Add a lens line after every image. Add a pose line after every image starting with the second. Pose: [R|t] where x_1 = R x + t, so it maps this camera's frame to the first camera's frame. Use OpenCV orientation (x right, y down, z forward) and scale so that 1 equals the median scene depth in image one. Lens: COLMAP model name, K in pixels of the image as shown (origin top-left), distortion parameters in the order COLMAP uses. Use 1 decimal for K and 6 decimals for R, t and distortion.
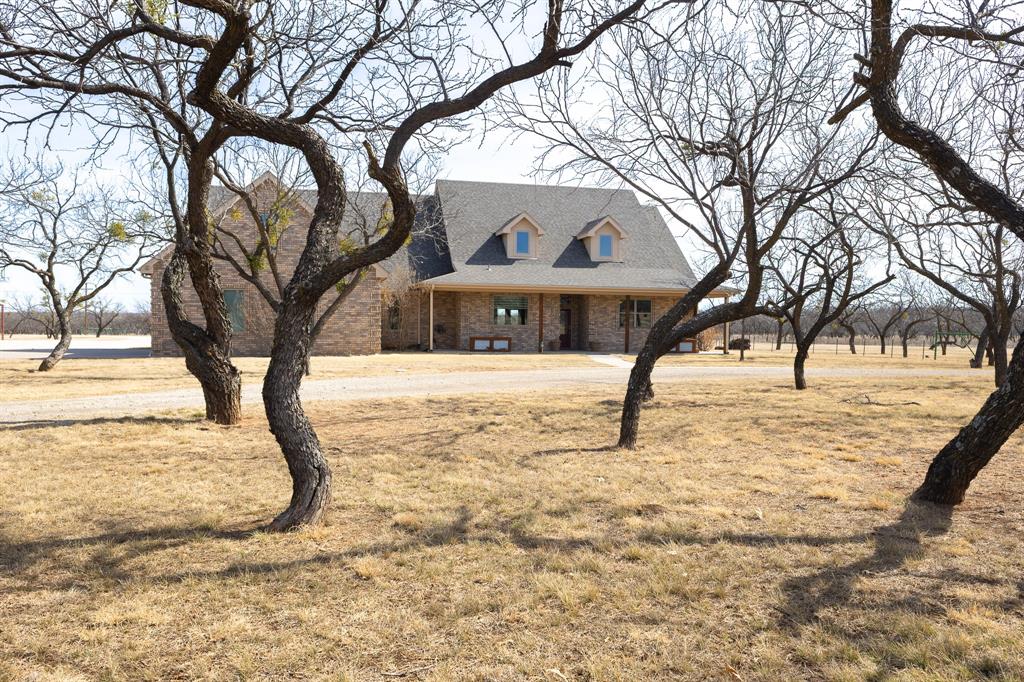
lens RADIAL K [[857.8, 0, 512.0], [0, 857.8, 341.0], [0, 0, 1]] dist [0.068069, -0.003460]
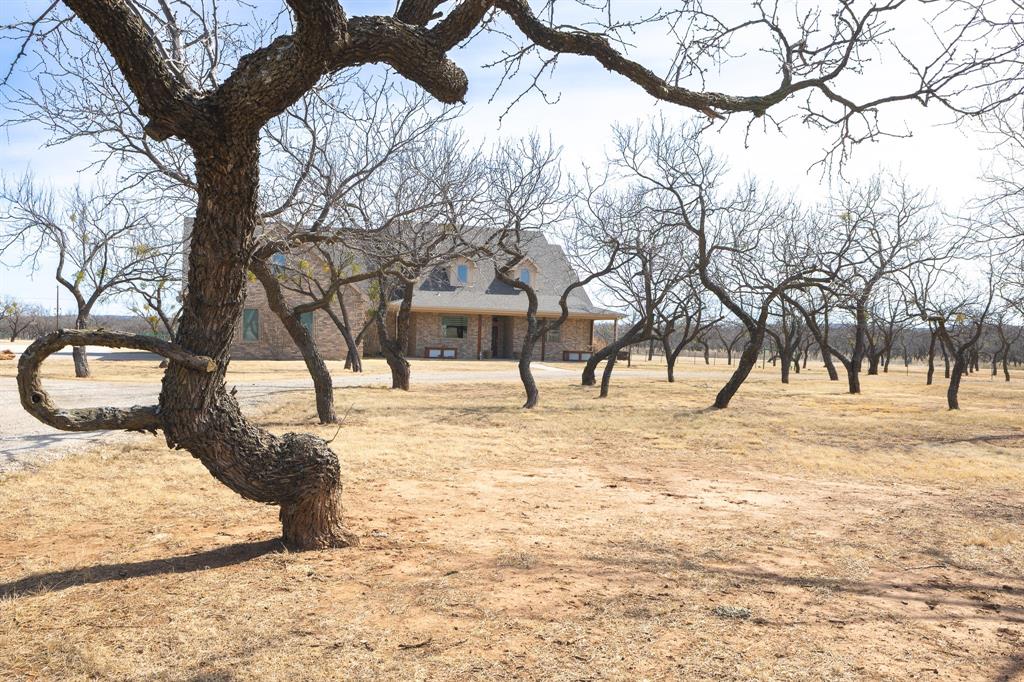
lens RADIAL K [[857.8, 0, 512.0], [0, 857.8, 341.0], [0, 0, 1]] dist [0.068069, -0.003460]
pose [[0.989211, 0.015937, 0.145627, -0.107465], [-0.014305, 0.999823, -0.012246, 0.000091], [-0.145796, 0.010031, 0.989264, -0.301447]]
